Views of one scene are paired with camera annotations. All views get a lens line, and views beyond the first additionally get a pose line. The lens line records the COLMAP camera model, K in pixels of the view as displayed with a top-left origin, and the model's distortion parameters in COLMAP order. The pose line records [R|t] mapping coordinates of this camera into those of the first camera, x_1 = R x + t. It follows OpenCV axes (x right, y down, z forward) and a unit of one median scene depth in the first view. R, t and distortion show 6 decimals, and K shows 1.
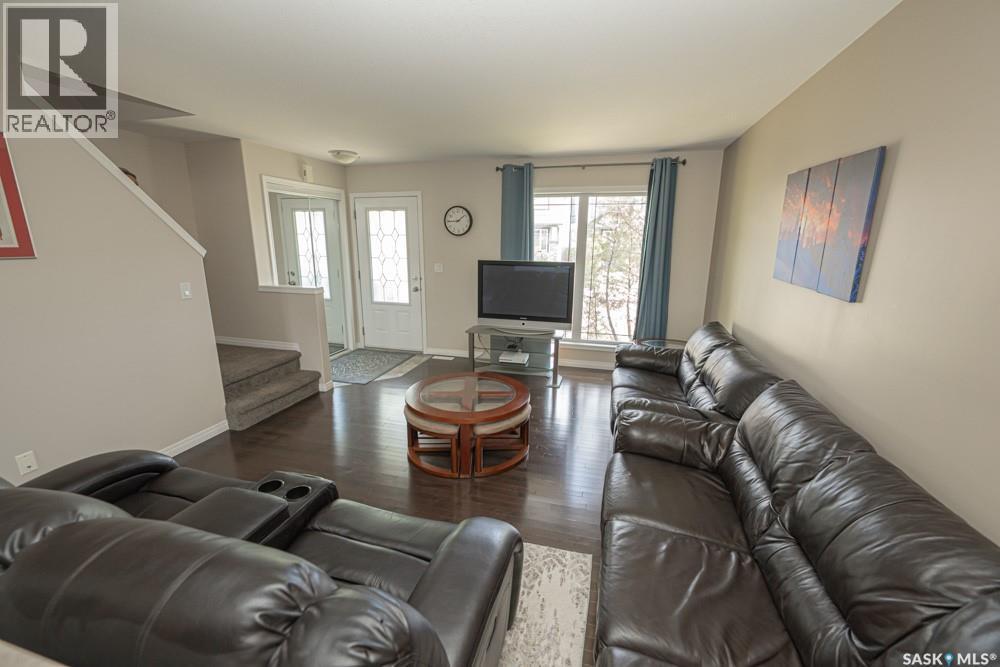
lens RADIAL K [[404.6, 0, 503.1], [0, 404.6, 329.8], [0, 0, 1]] dist [-0.008966, -0.000012]
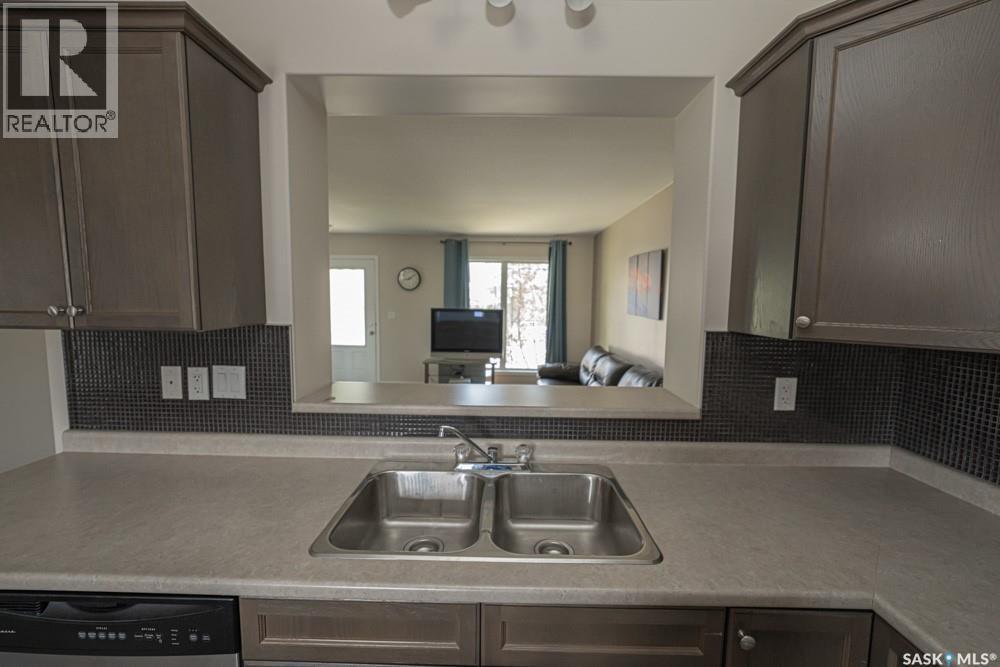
lens RADIAL K [[404.6, 0, 500.8], [0, 404.6, 333.0], [0, 0, 1]] dist [-0.008966, -0.000012]
pose [[0.965102, -0.017589, 0.261281, -0.194401], [0.052825, 0.990307, -0.128456, 0.093591], [-0.256489, 0.137775, 0.956677, -0.322213]]
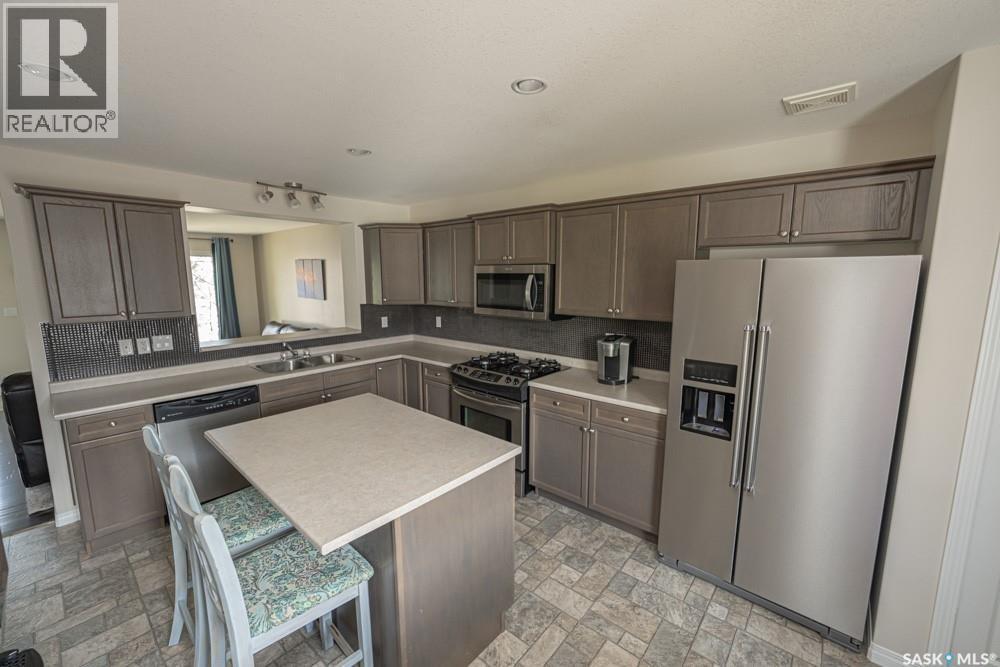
lens RADIAL K [[404.6, 0, 501.4], [0, 404.6, 335.5], [0, 0, 1]] dist [-0.008966, -0.000012]
pose [[0.420707, -0.141526, 0.896089, -0.704557], [0.207301, 0.976620, 0.056919, 0.149793], [-0.883194, 0.161814, 0.440210, -0.784812]]
